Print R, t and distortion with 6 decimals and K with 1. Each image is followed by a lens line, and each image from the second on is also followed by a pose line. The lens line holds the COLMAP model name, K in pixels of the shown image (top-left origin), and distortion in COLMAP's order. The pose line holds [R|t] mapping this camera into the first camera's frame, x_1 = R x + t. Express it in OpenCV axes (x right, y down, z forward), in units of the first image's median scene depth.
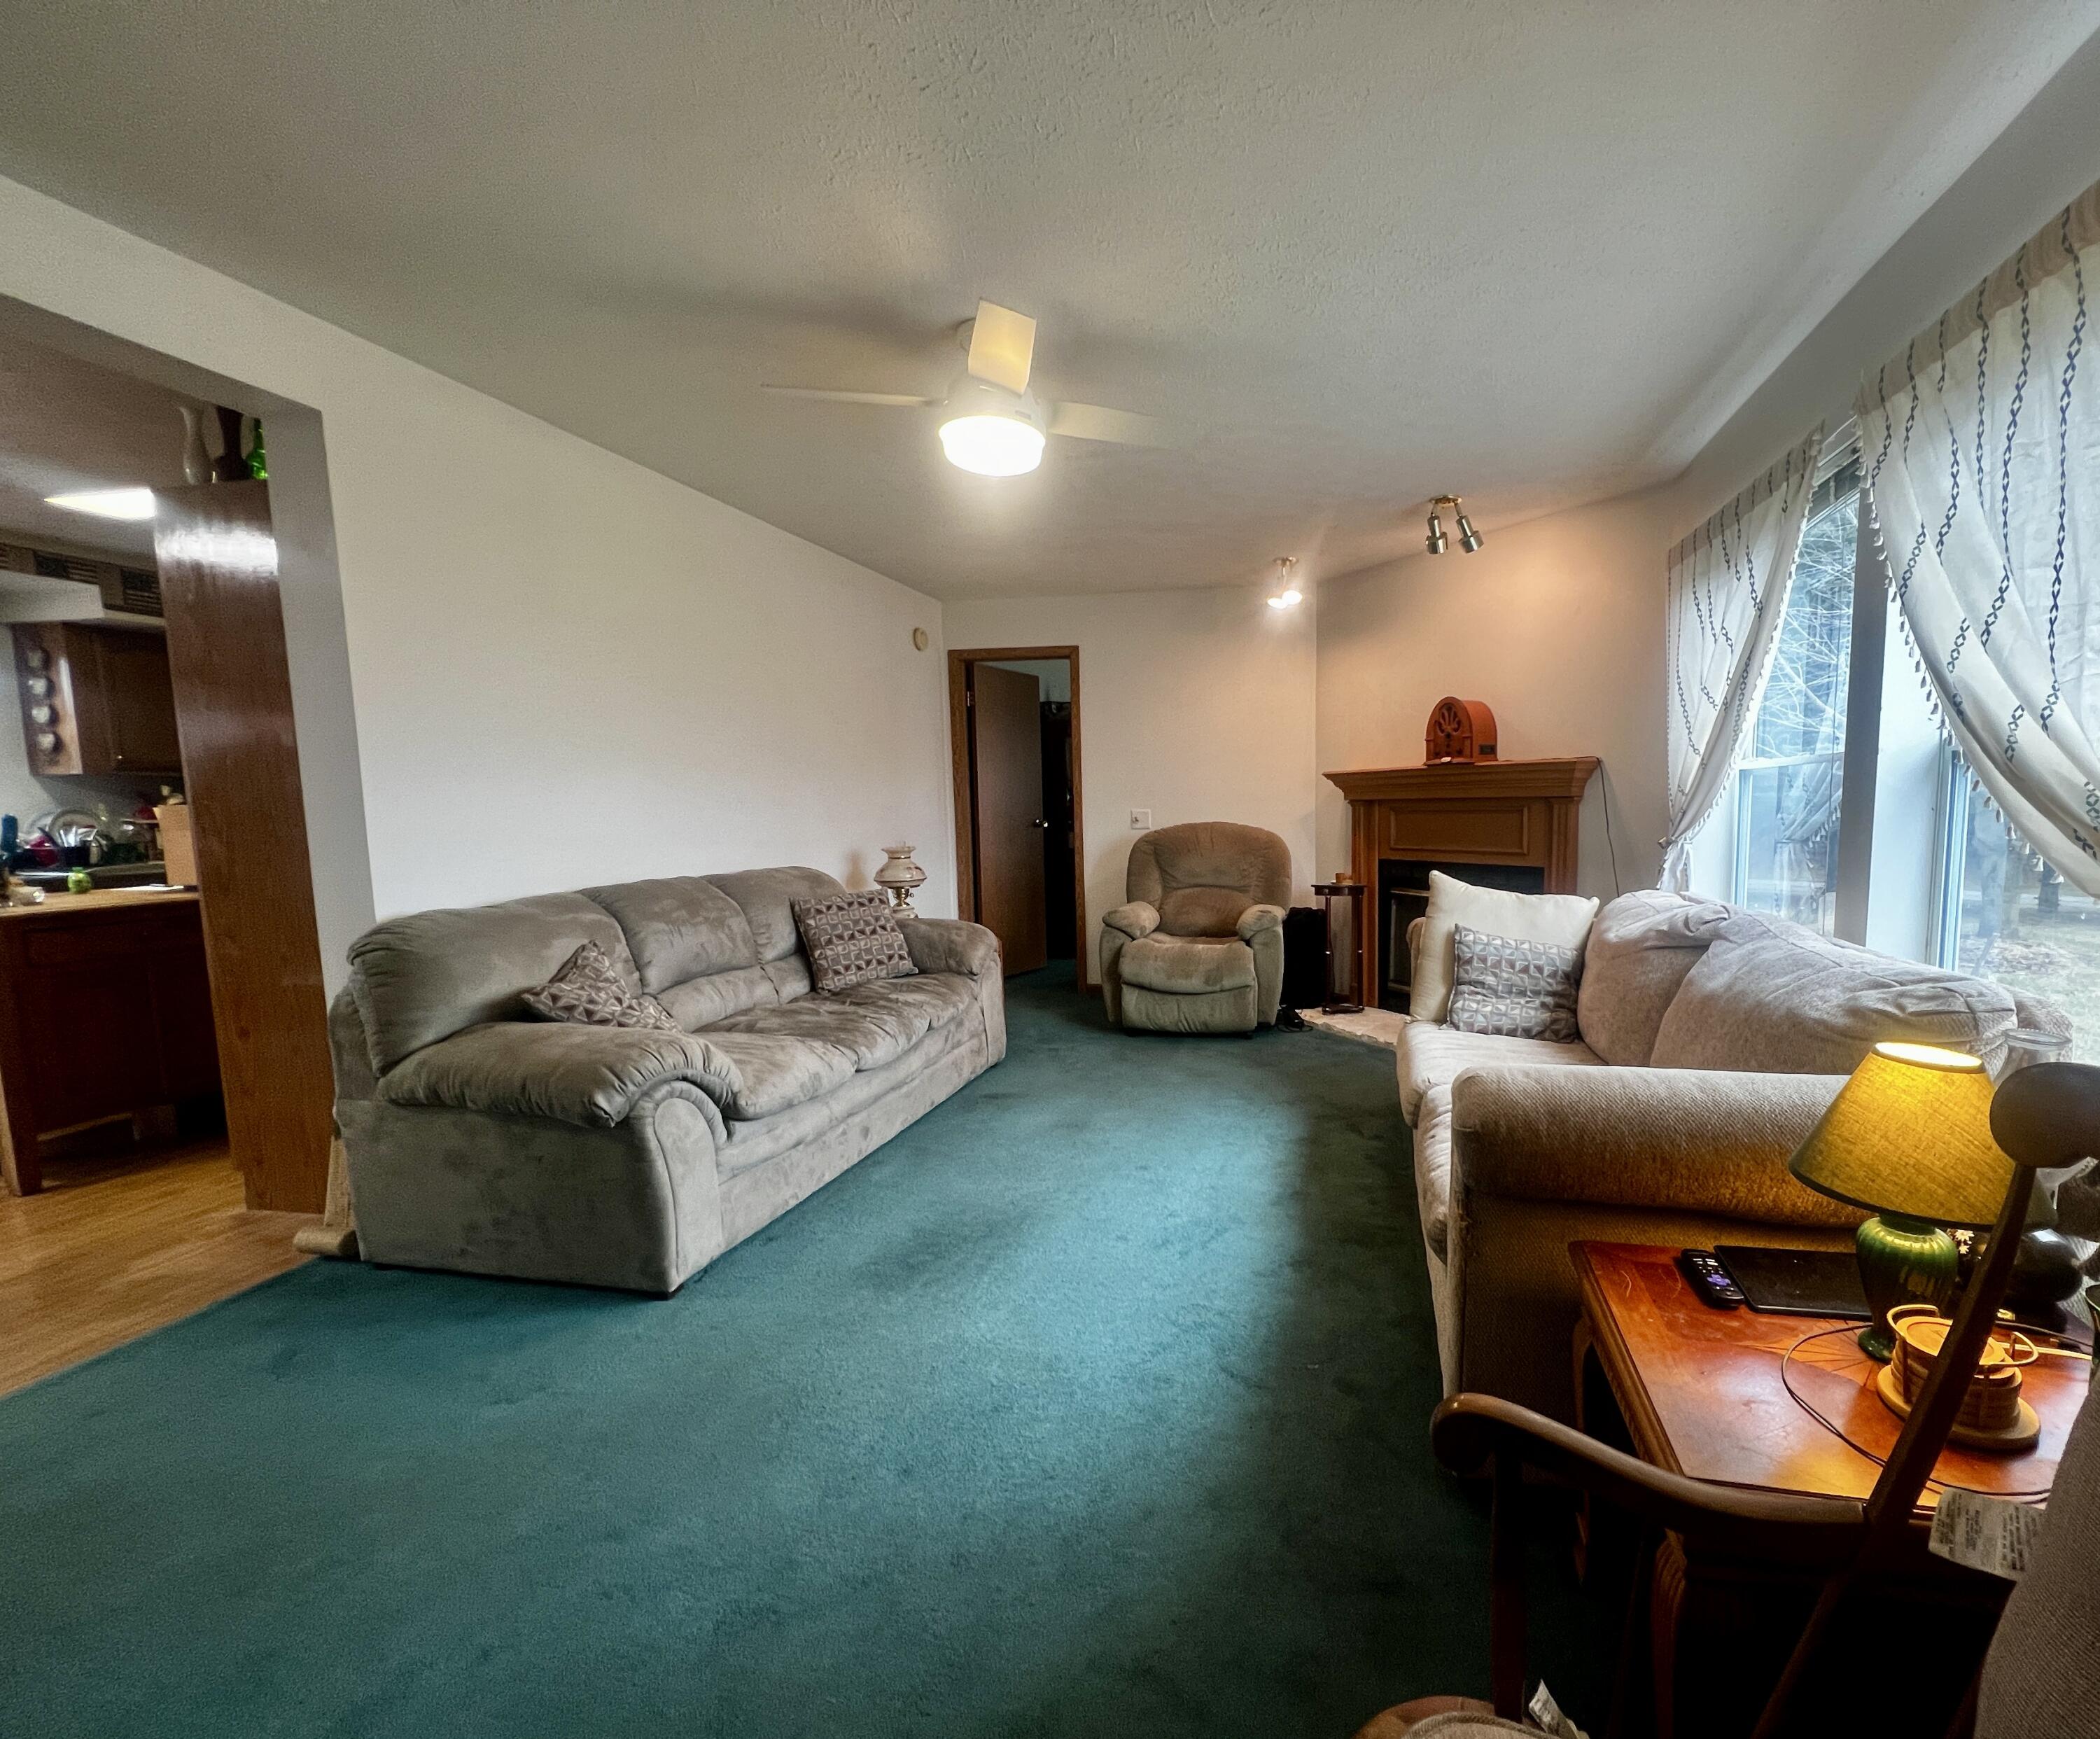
lens RADIAL K [[963.7, 0, 1200.7], [0, 963.7, 895.6], [0, 0, 1]] dist [-0.003691, -0.000546]
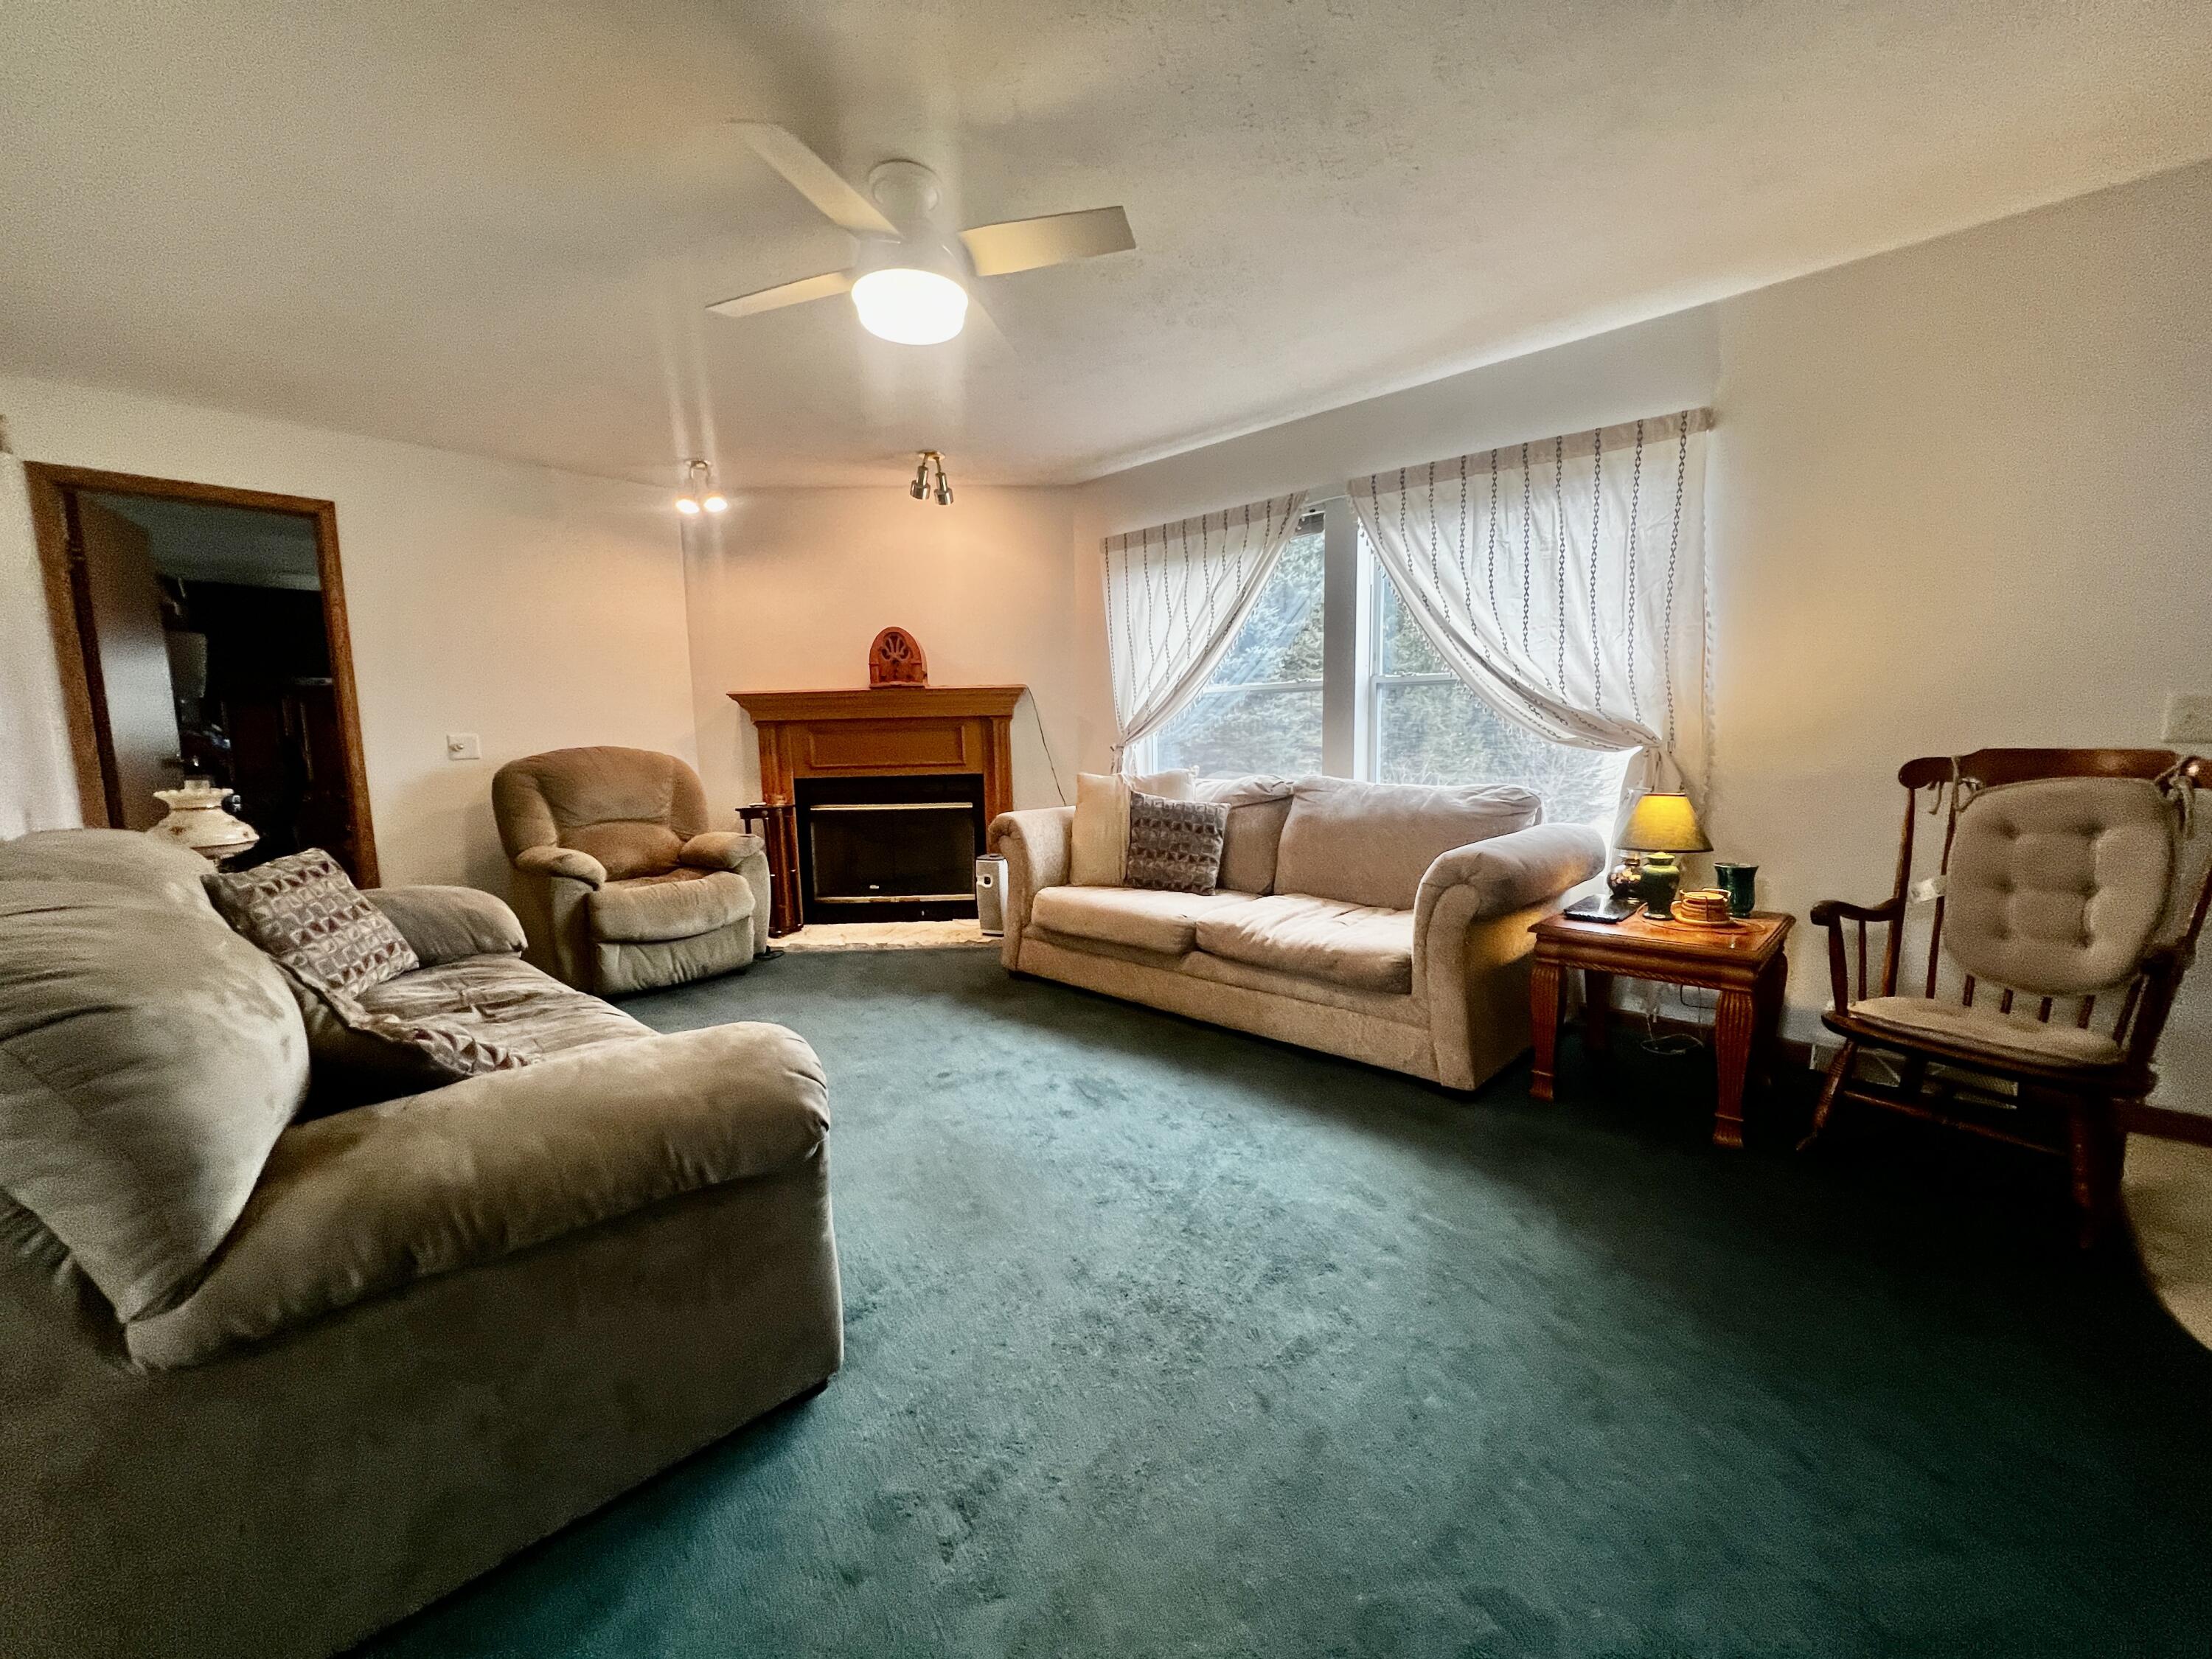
lens RADIAL K [[891.9, 0, 1110.1], [0, 891.9, 831.8], [0, 0, 1]] dist [-0.005889, 0.000381]
pose [[0.538293, -0.094665, 0.837424, -0.537344], [0.095948, 0.994094, 0.050701, 0.002117], [-0.837278, 0.053057, 0.544197, 0.257279]]
